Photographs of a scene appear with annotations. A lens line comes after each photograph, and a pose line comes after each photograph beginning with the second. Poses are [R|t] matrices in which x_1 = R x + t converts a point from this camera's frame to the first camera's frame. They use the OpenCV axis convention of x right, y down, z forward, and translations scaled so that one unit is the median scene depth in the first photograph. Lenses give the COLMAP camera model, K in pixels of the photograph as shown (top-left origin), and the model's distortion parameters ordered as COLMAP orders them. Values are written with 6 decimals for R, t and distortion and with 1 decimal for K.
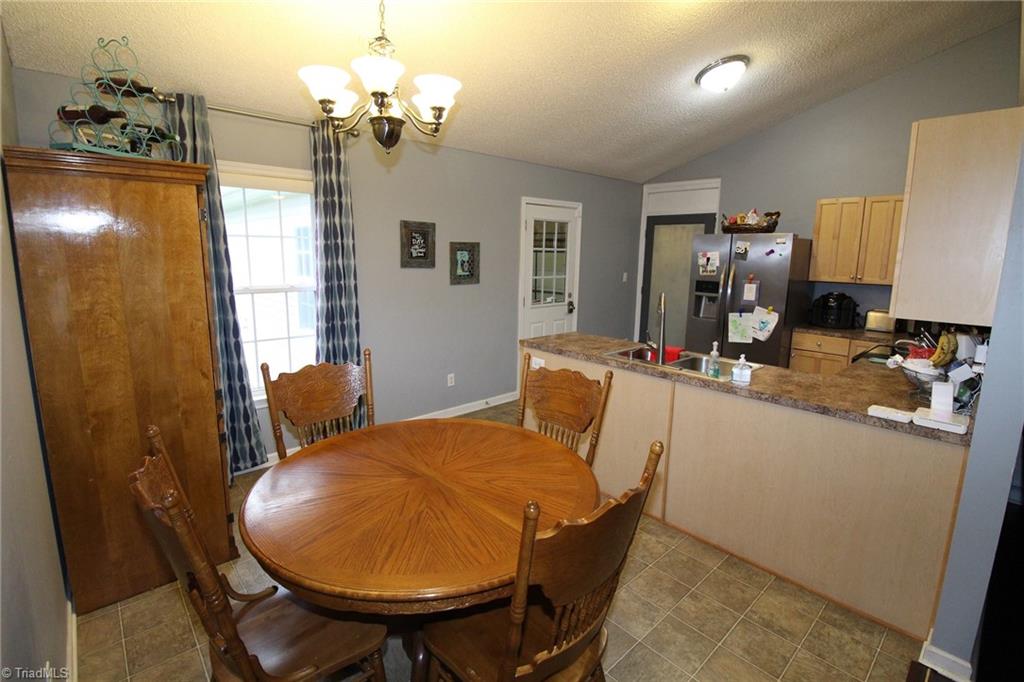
lens RADIAL K [[471.8, 0, 509.6], [0, 471.8, 331.6], [0, 0, 1]] dist [-0.004589, -0.010255]
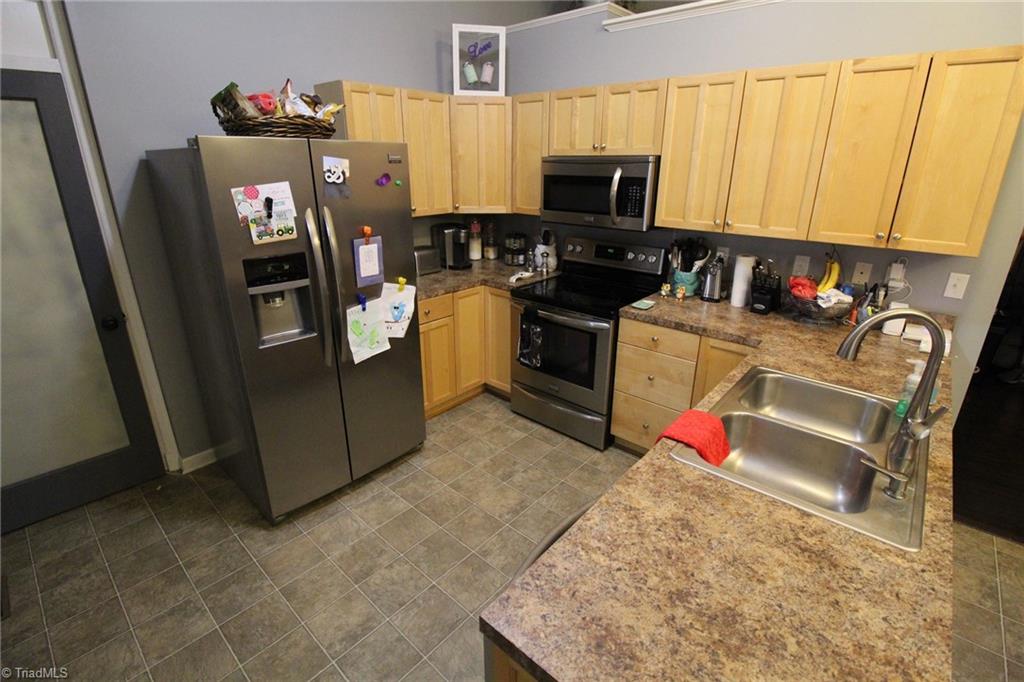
lens RADIAL K [[471.8, 0, 513.6], [0, 471.8, 331.8], [0, 0, 1]] dist [-0.004589, -0.010255]
pose [[-0.114299, -0.348681, 0.930246, -0.015541], [0.160513, 0.917598, 0.363662, -0.173045], [-0.980394, 0.190882, -0.048913, 0.877100]]
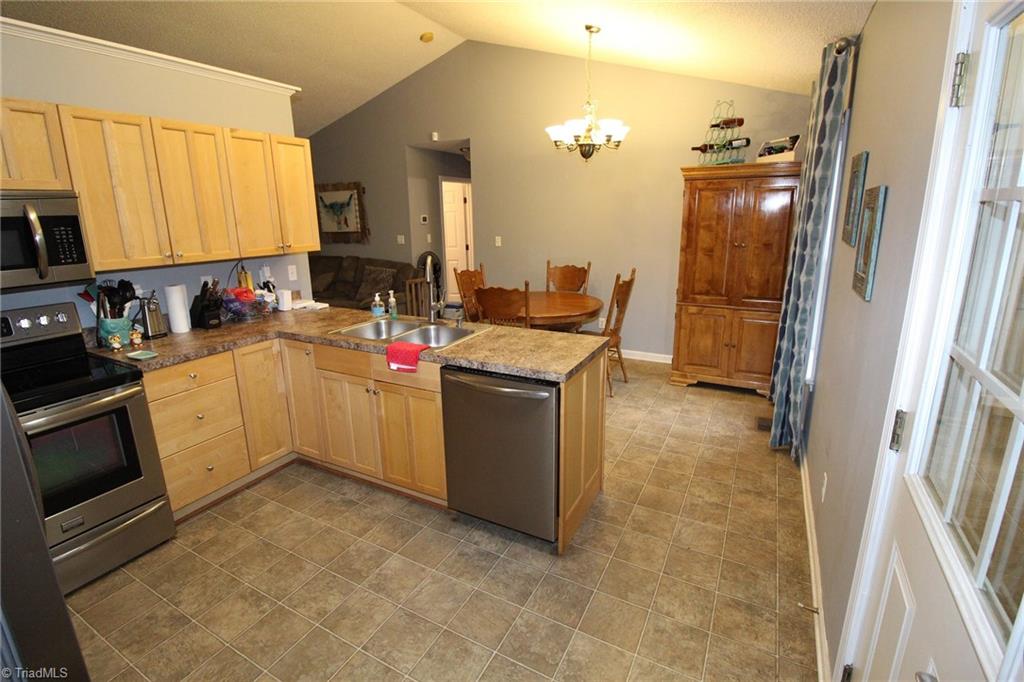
lens RADIAL K [[471.8, 0, 507.1], [0, 471.8, 332.1], [0, 0, 1]] dist [-0.004589, -0.010255]
pose [[-0.944336, 0.081800, -0.318651, 0.319799], [-0.051929, 0.919388, 0.389908, -0.211019], [0.324859, 0.384751, -0.863964, 1.263438]]
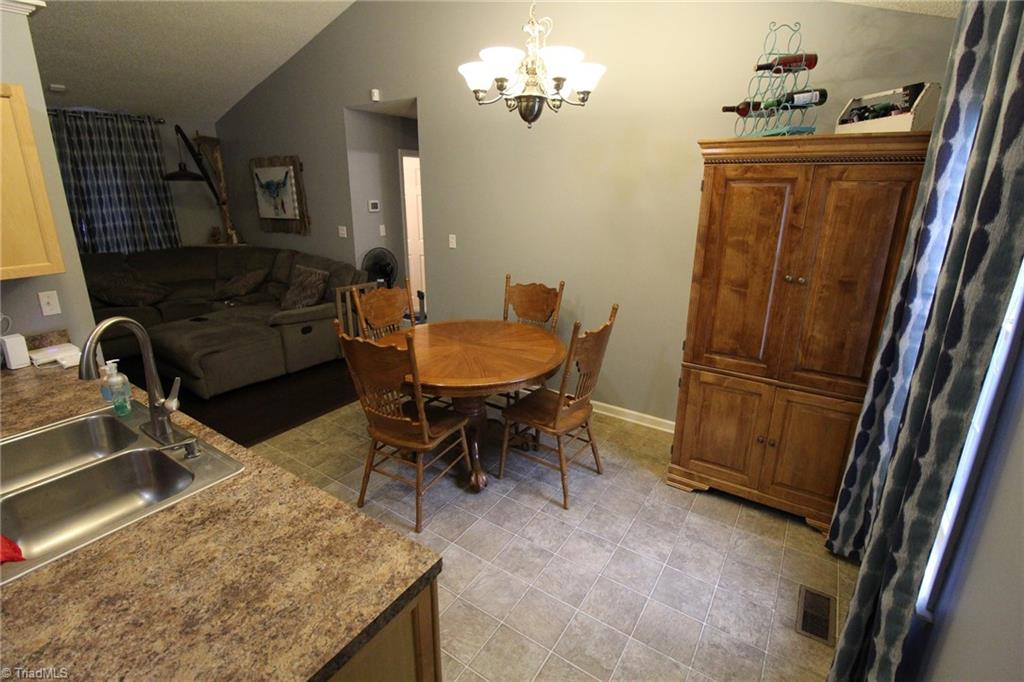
lens RADIAL K [[471.8, 0, 508.4], [0, 471.8, 331.3], [0, 0, 1]] dist [-0.004589, -0.010255]
pose [[-0.970491, 0.050994, -0.235683, 0.032375], [-0.058914, 0.897622, 0.436812, -0.192251], [0.233829, 0.437807, -0.868130, 0.968975]]
